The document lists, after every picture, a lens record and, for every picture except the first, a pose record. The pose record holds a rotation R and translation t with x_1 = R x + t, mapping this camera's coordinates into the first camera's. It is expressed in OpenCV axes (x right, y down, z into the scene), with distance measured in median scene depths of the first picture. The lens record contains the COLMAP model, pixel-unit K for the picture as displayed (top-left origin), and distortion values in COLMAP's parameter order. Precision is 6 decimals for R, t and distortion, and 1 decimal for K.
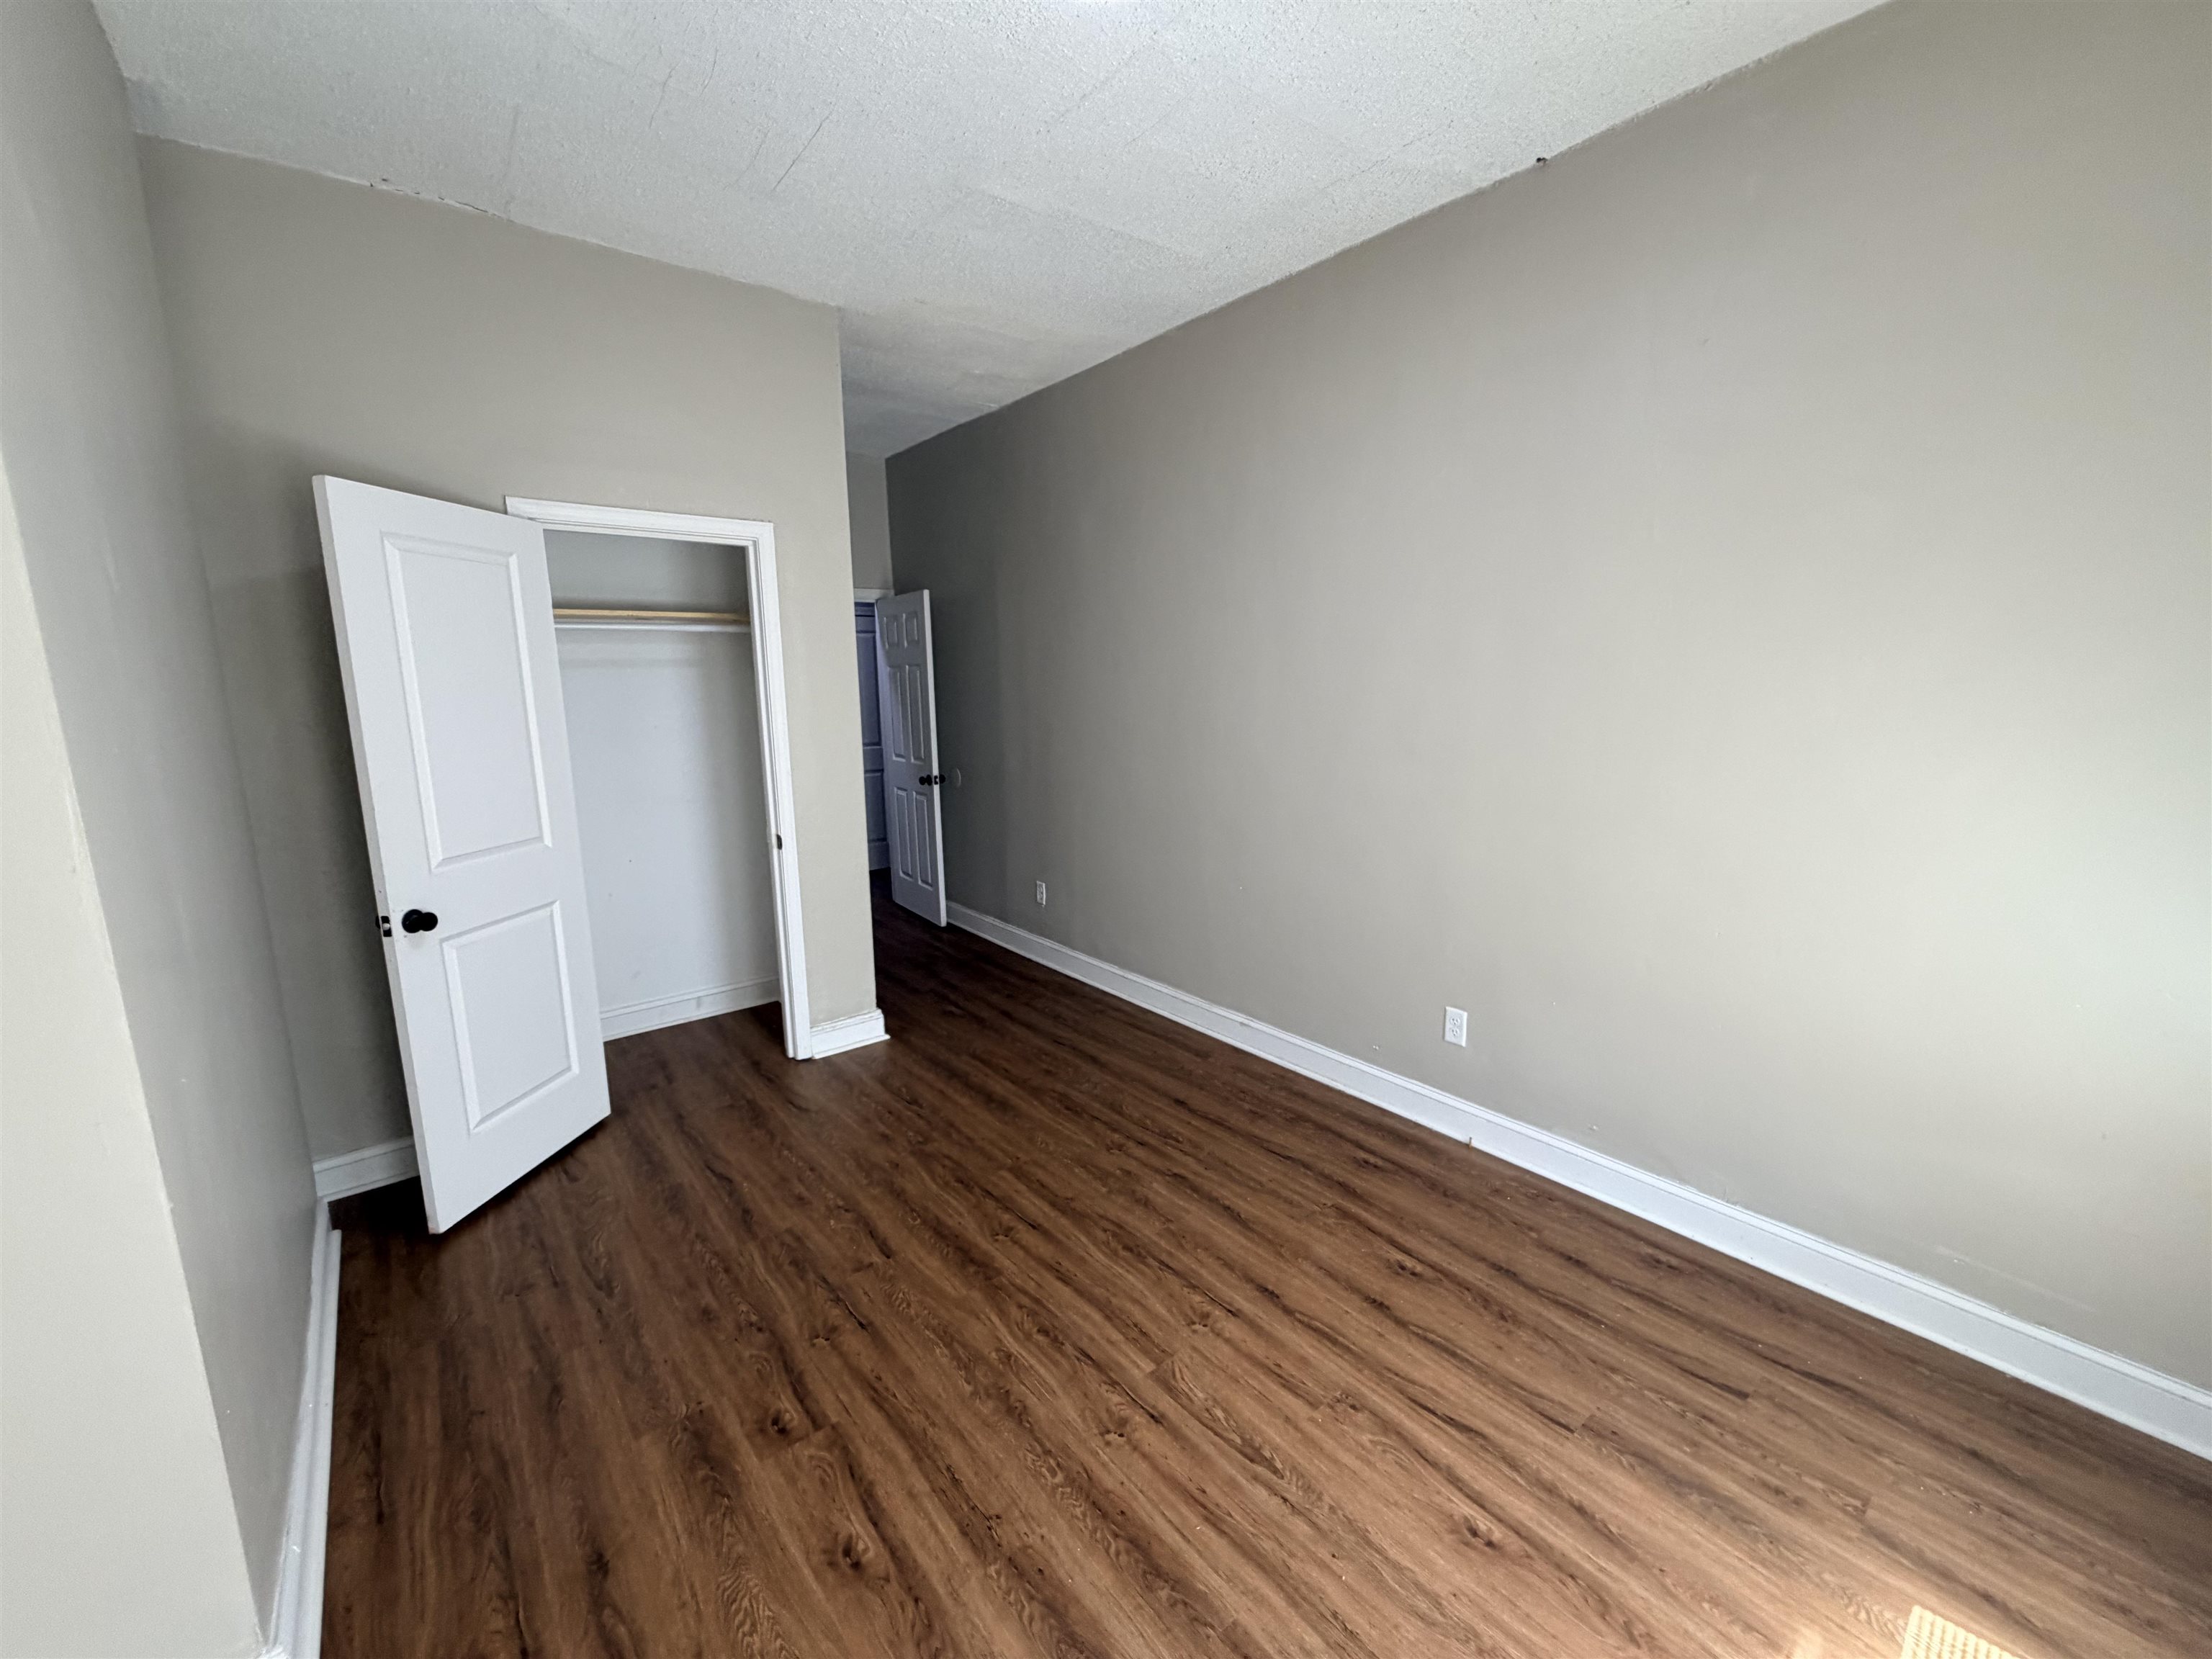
lens RADIAL K [[880.1, 0, 1107.0], [0, 880.1, 829.9], [0, 0, 1]] dist [-0.000845, 0.000284]
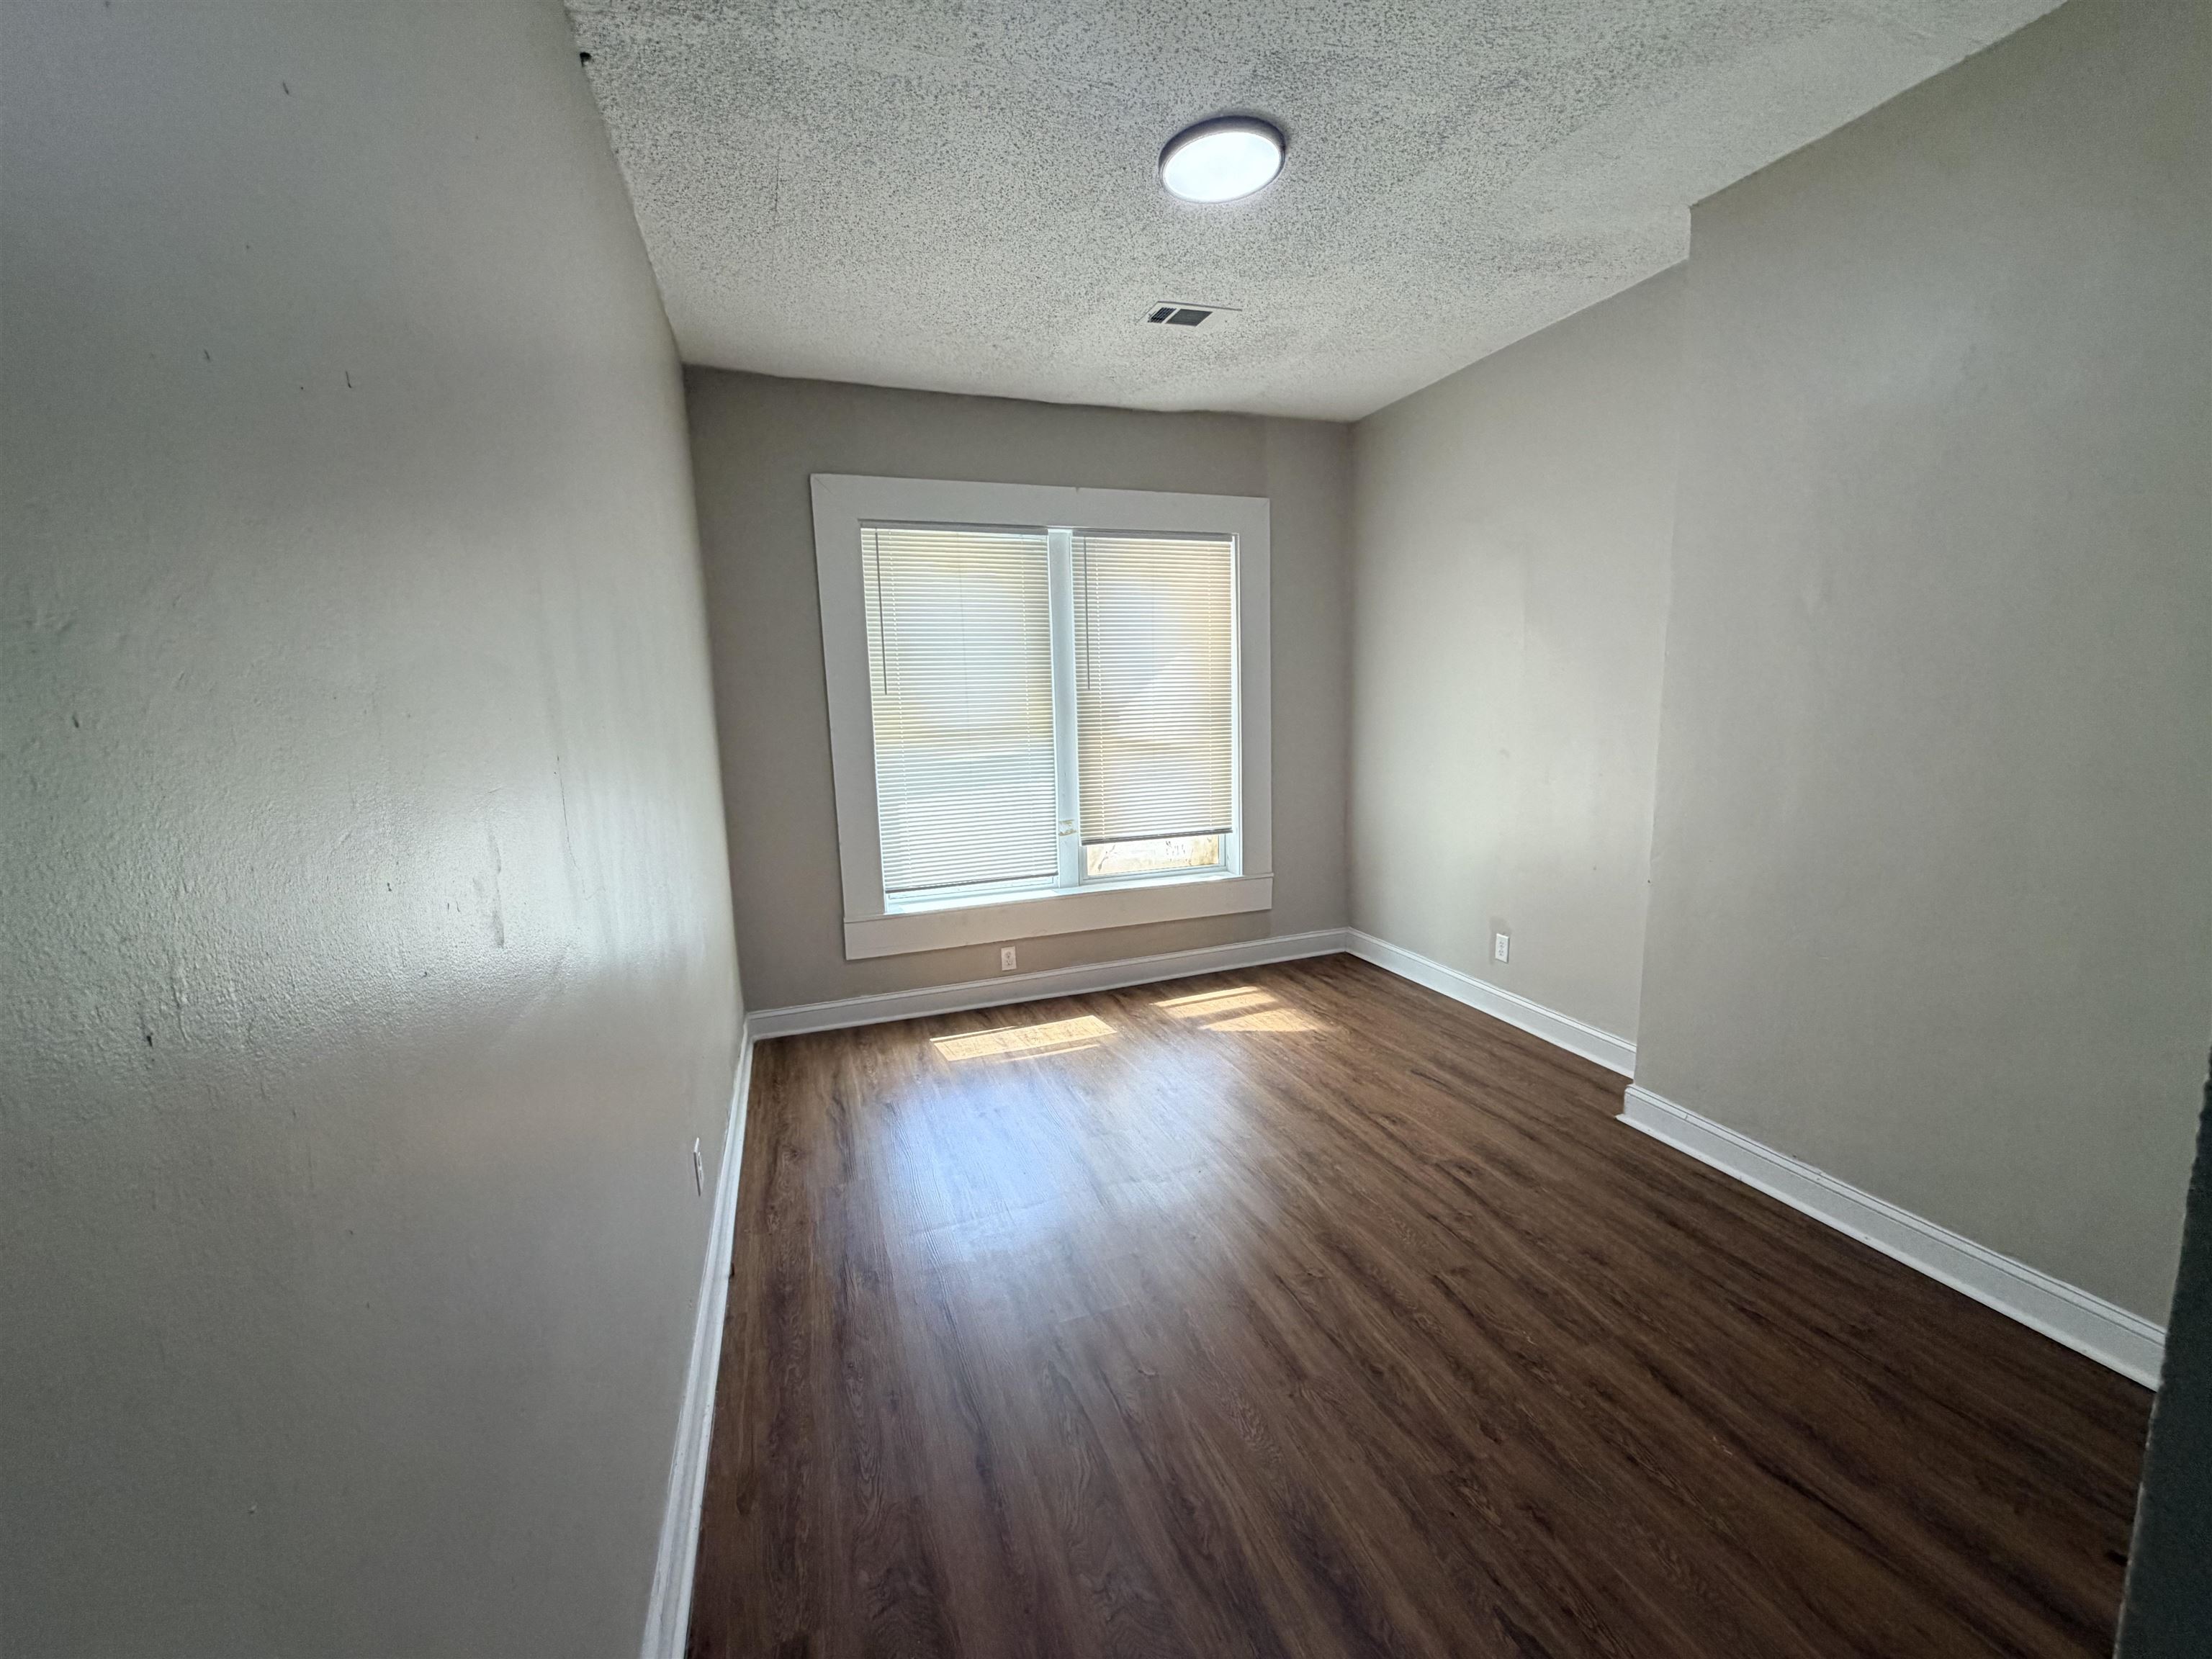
lens RADIAL K [[880.1, 0, 1095.4], [0, 880.1, 832.8], [0, 0, 1]] dist [-0.000845, 0.000284]
pose [[-0.938048, -0.011613, 0.346309, -0.236796], [0.101232, 0.946650, 0.305951, -0.319021], [-0.331387, 0.322054, -0.886828, 1.905523]]
